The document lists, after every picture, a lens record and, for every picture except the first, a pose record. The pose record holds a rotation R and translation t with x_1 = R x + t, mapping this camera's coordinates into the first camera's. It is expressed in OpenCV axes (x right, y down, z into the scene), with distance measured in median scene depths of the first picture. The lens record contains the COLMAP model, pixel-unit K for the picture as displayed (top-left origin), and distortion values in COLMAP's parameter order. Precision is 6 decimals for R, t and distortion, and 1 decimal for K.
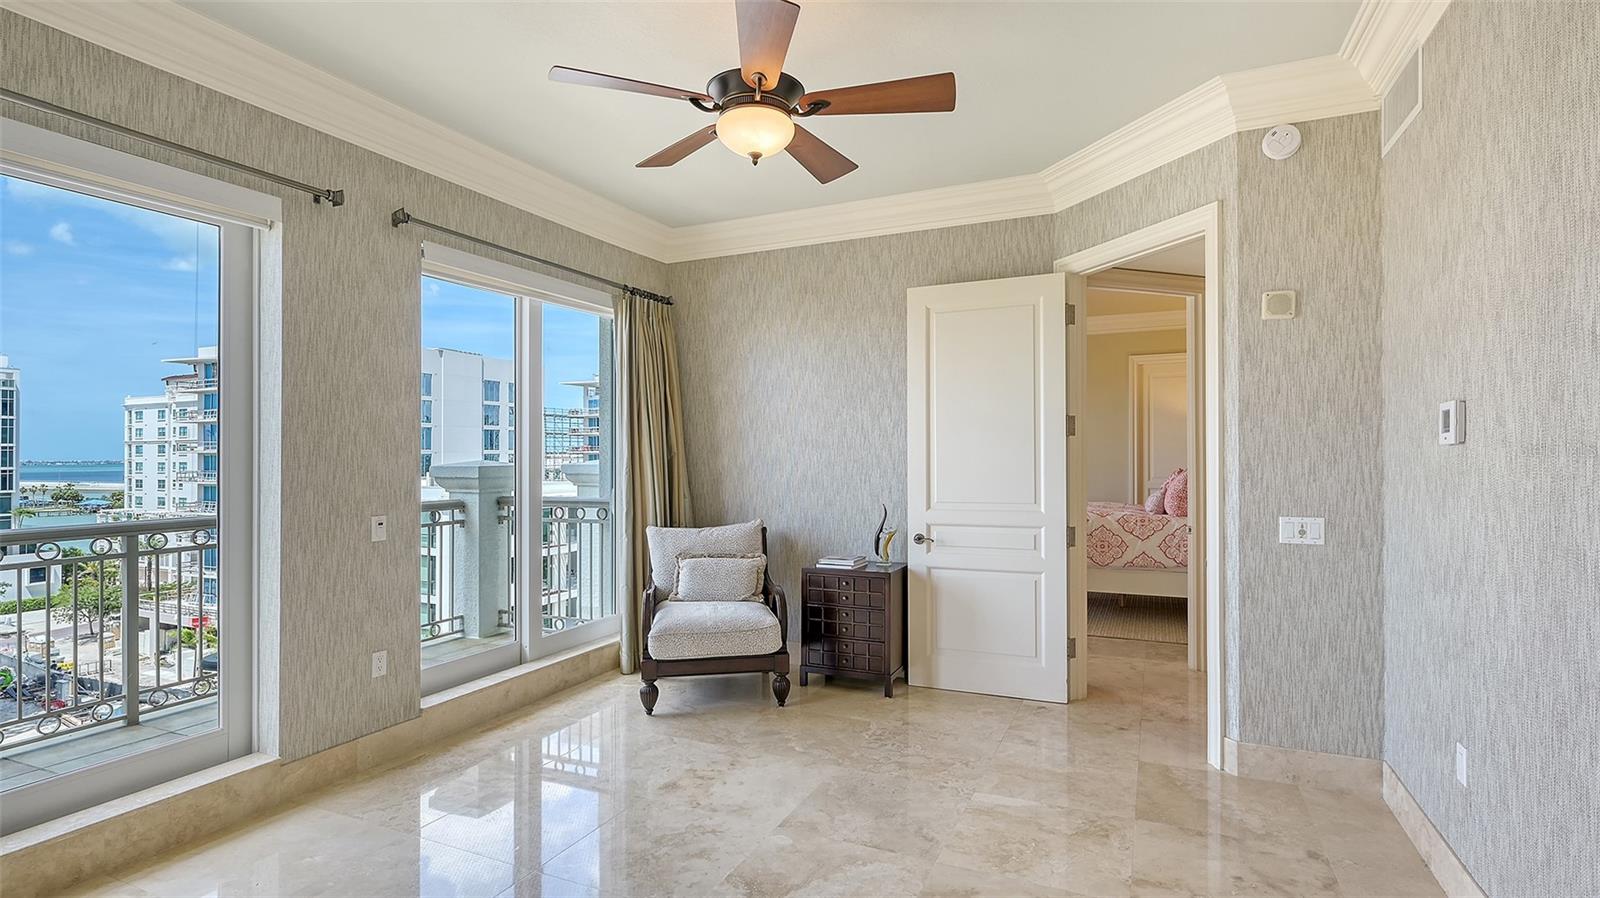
lens RADIAL K [[799.3, 0, 806.9], [0, 799.3, 452.1], [0, 0, 1]] dist [-0.019508, -0.000124]
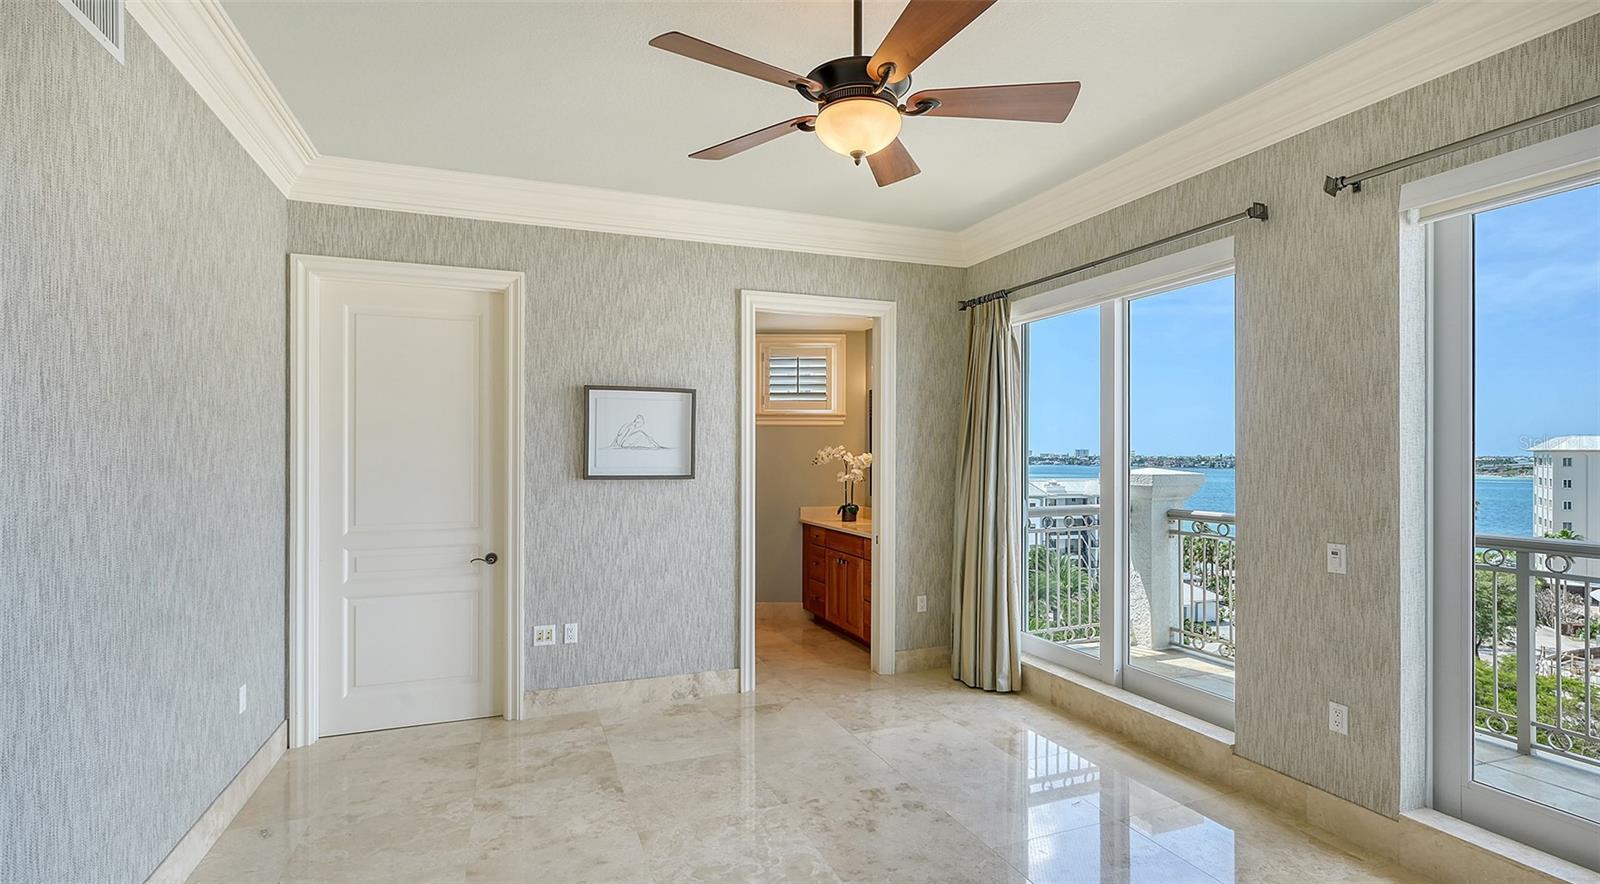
lens RADIAL K [[736.2, 0, 805.5], [0, 736.2, 445.7], [0, 0, 1]] dist [0.001775, 0.000613]
pose [[-0.705705, -0.002600, -0.708501, 0.499146], [0.007634, 0.999907, -0.011273, -0.023974], [0.708465, -0.013364, -0.705619, 1.361800]]
